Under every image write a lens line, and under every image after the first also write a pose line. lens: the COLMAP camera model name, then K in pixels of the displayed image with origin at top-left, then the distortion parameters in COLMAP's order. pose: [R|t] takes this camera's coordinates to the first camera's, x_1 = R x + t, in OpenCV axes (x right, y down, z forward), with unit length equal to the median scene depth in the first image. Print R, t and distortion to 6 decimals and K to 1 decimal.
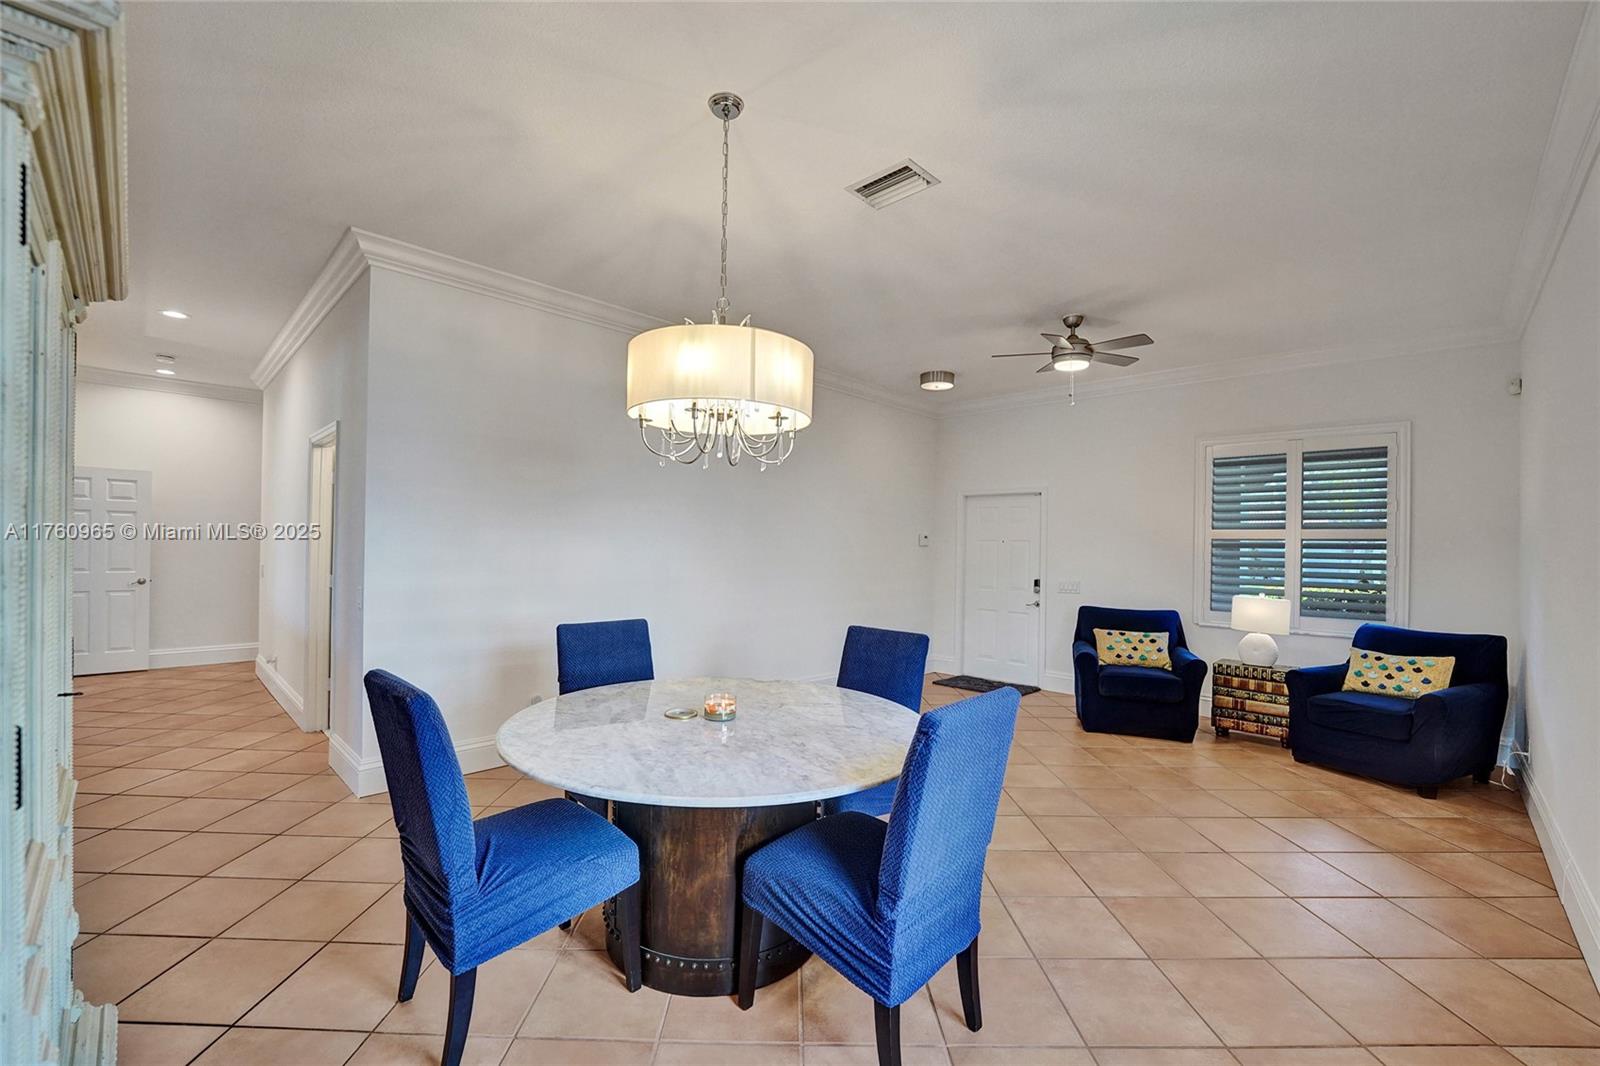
lens RADIAL K [[662.6, 0, 800.0], [0, 662.6, 533.0], [0, 0, 1]] dist [0.001549, 0.000331]
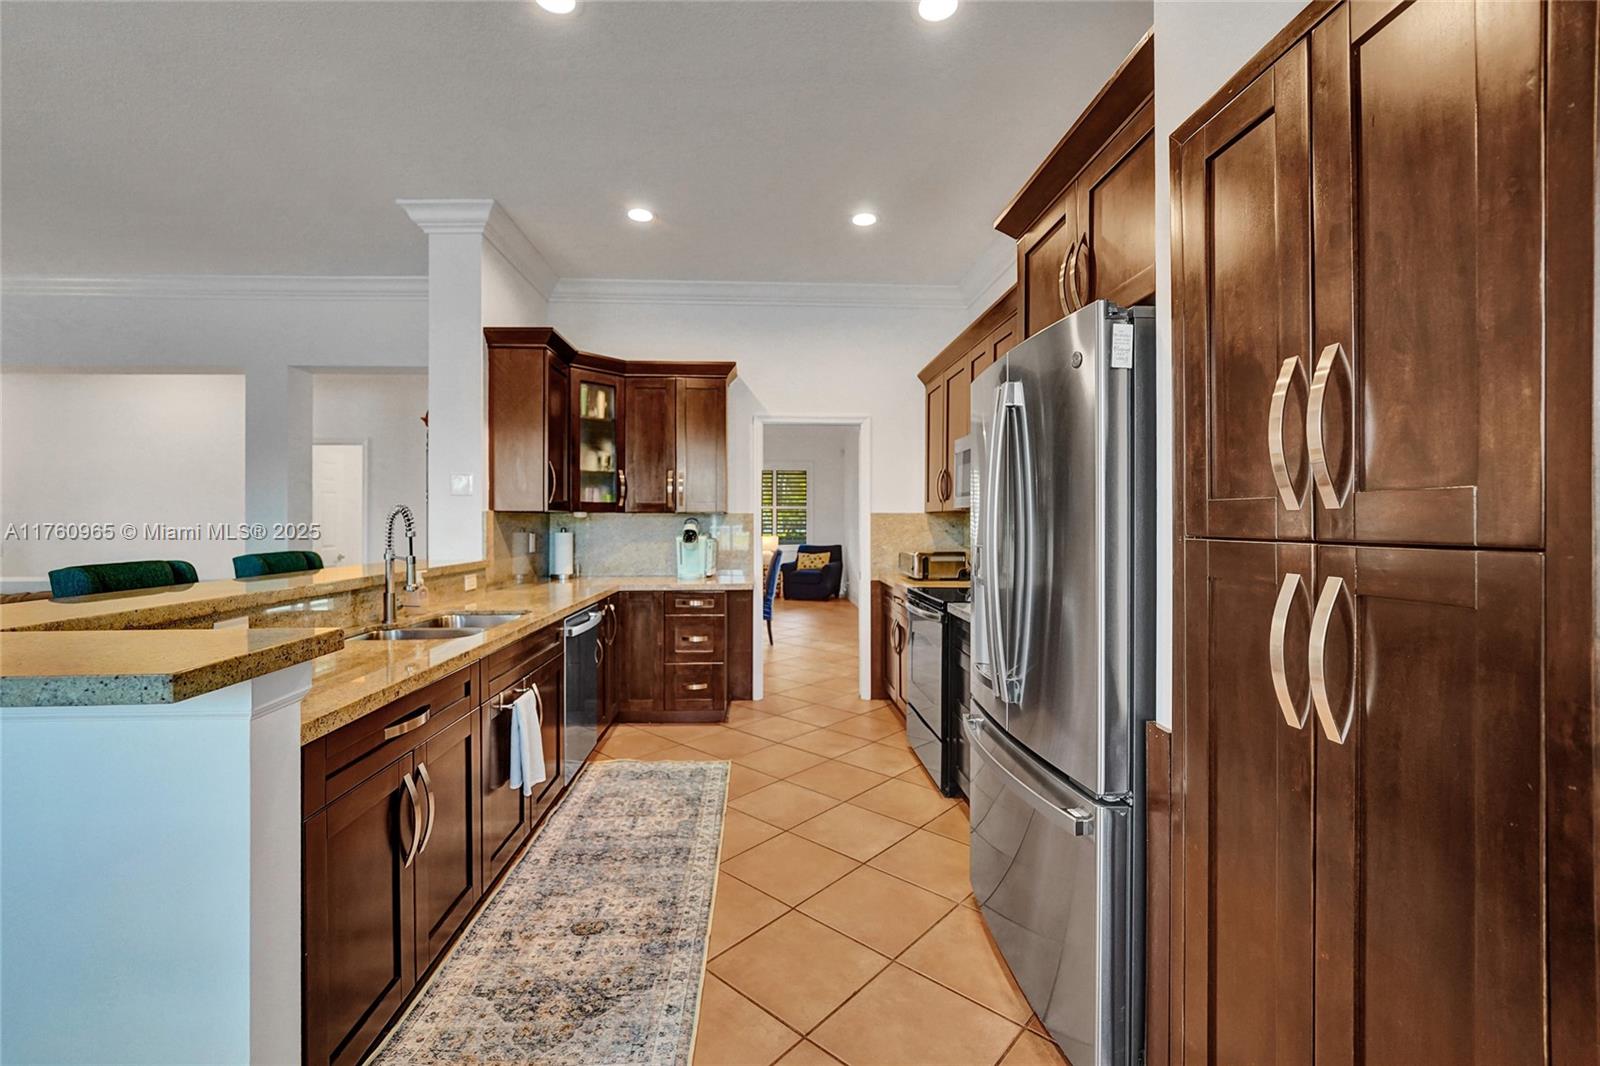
lens RADIAL K [[681.2, 0, 791.7], [0, 681.2, 521.8], [0, 0, 1]] dist [-0.000706, 0.000084]
pose [[0.673702, -0.012557, 0.738896, -1.101259], [-0.010109, 0.999605, 0.026205, -0.011676], [-0.738934, -0.025124, 0.673309, -0.714470]]
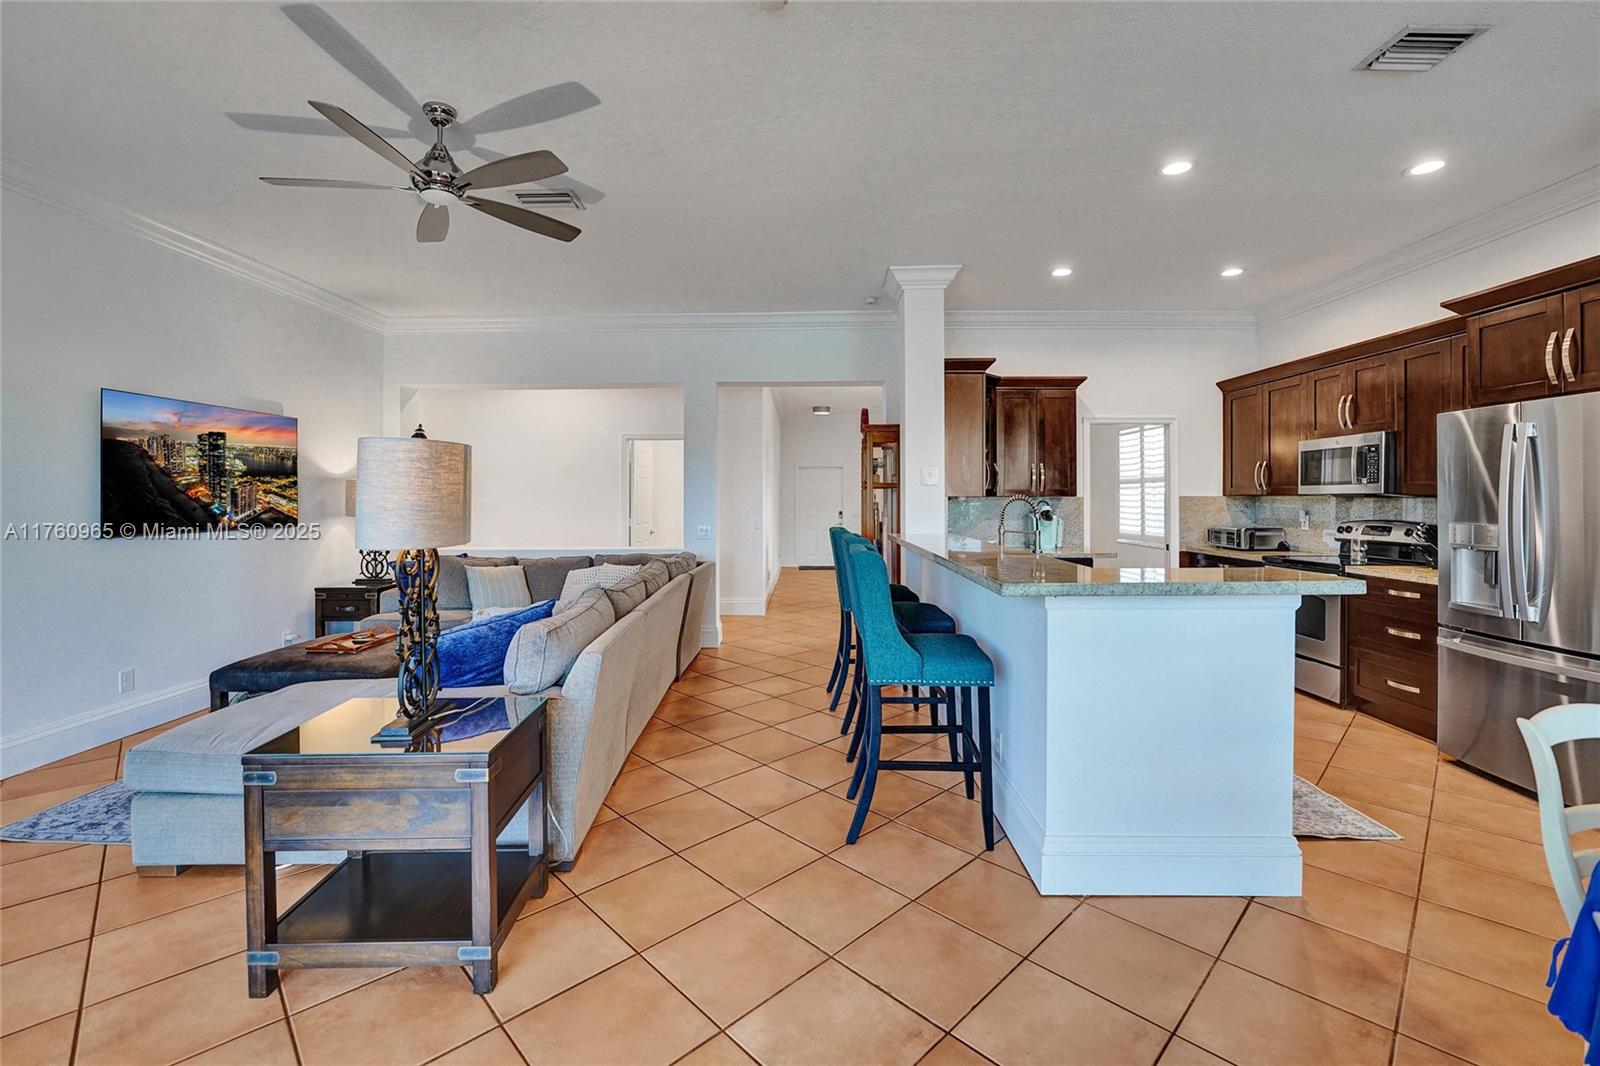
lens RADIAL K [[676.1, 0, 790.3], [0, 676.1, 495.3], [0, 0, 1]] dist [-0.024181, 0.000122]
pose [[0.718937, -0.010216, 0.695000, -1.725280], [-0.007420, 0.999722, 0.022371, -0.025550], [-0.695035, -0.021241, 0.718662, -0.469025]]
